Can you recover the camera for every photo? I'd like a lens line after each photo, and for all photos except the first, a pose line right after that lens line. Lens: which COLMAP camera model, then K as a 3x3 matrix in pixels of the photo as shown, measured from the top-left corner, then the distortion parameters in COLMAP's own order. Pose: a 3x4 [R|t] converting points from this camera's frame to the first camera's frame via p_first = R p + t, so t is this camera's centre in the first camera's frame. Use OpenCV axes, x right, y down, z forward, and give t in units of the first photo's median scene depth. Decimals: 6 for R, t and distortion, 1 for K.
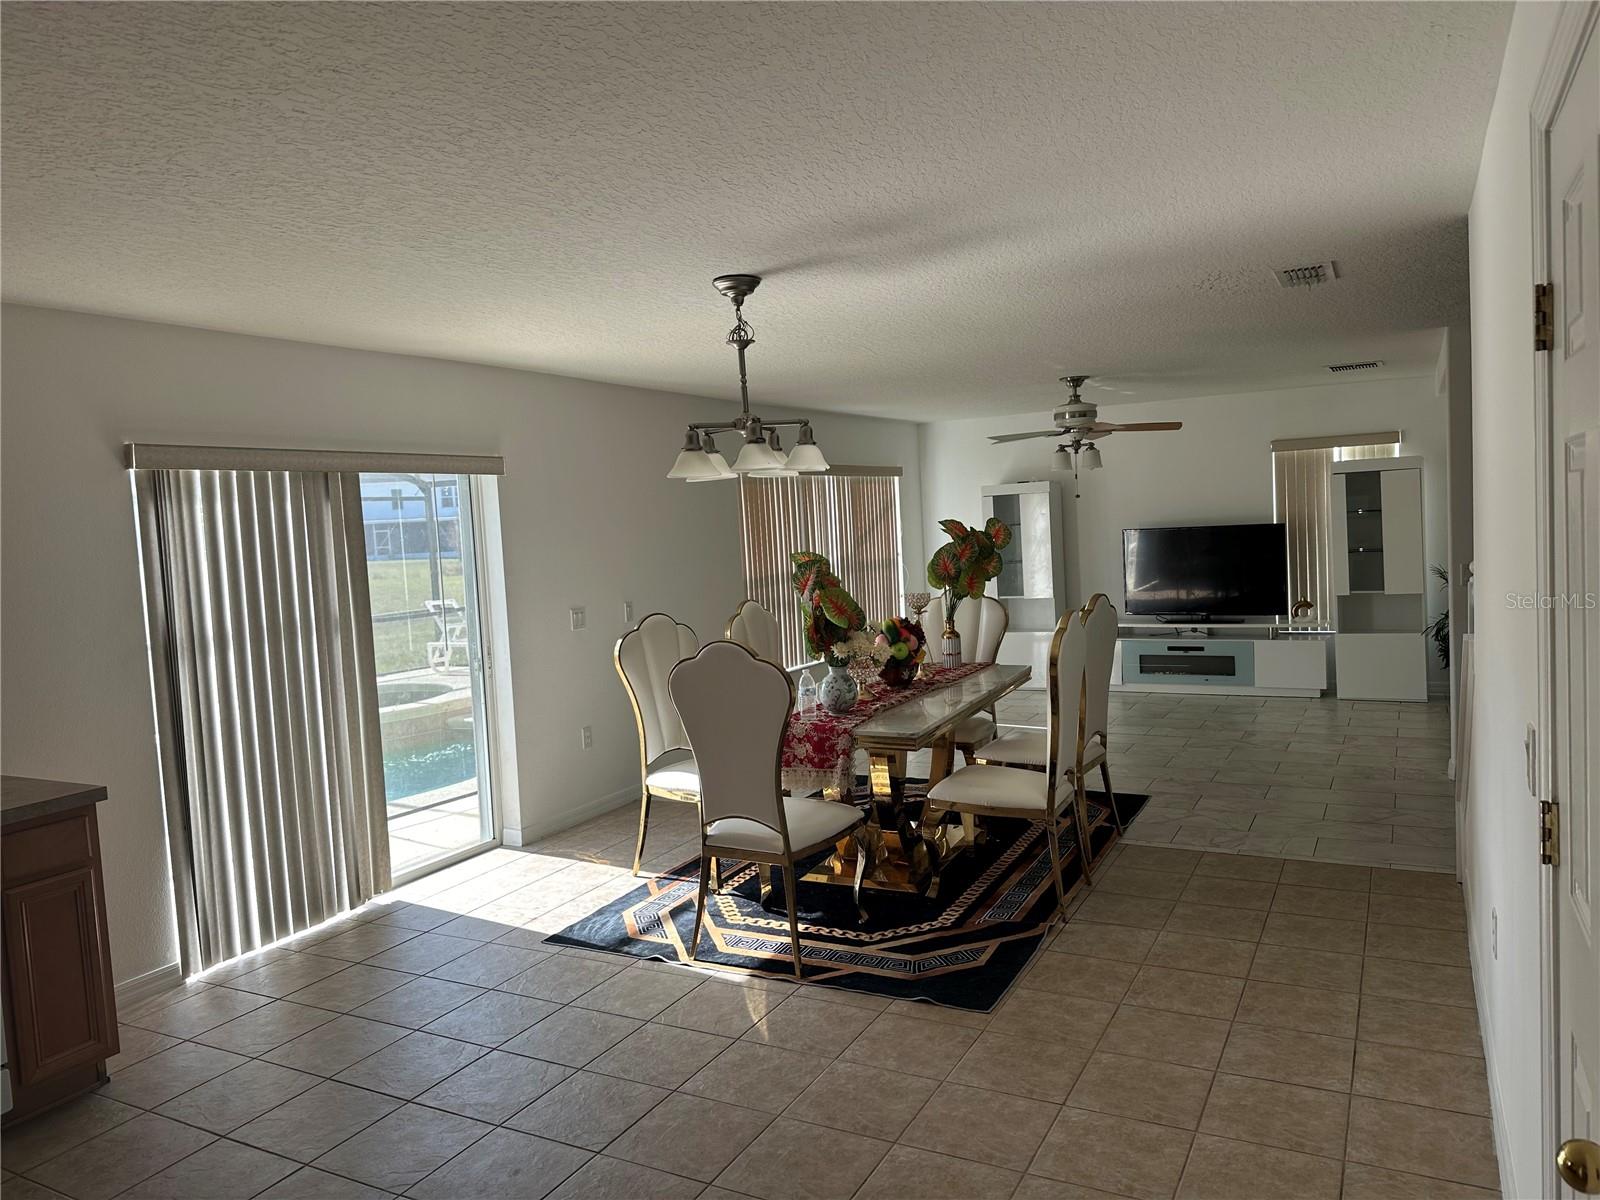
lens RADIAL K [[1114.2, 0, 786.2], [0, 1114.2, 598.7], [0, 0, 1]] dist [0.057594, -0.004101]
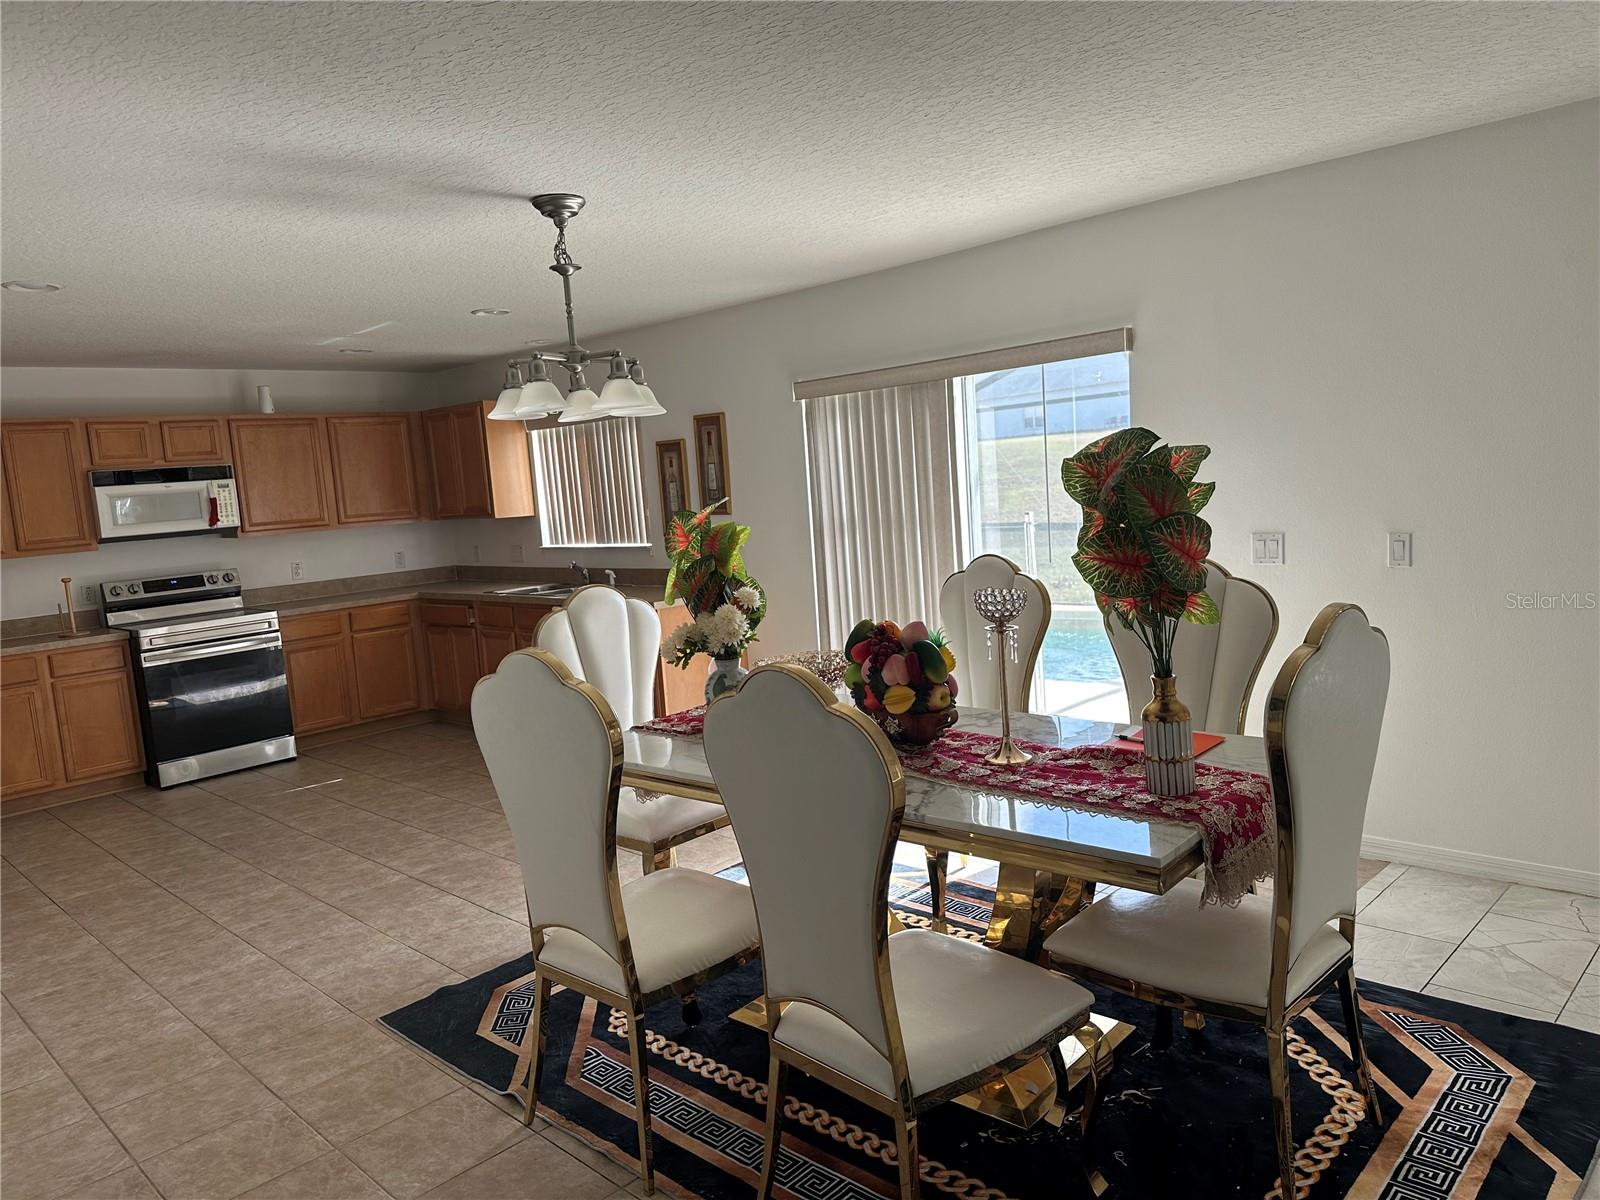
lens RADIAL K [[1114.2, 0, 786.2], [0, 1114.2, 598.7], [0, 0, 1]] dist [0.057594, -0.004101]
pose [[-0.271774, 0.180595, -0.945264, 0.899645], [0.022891, 0.983170, 0.181256, -0.139544], [0.962089, 0.027622, -0.271333, 1.543068]]
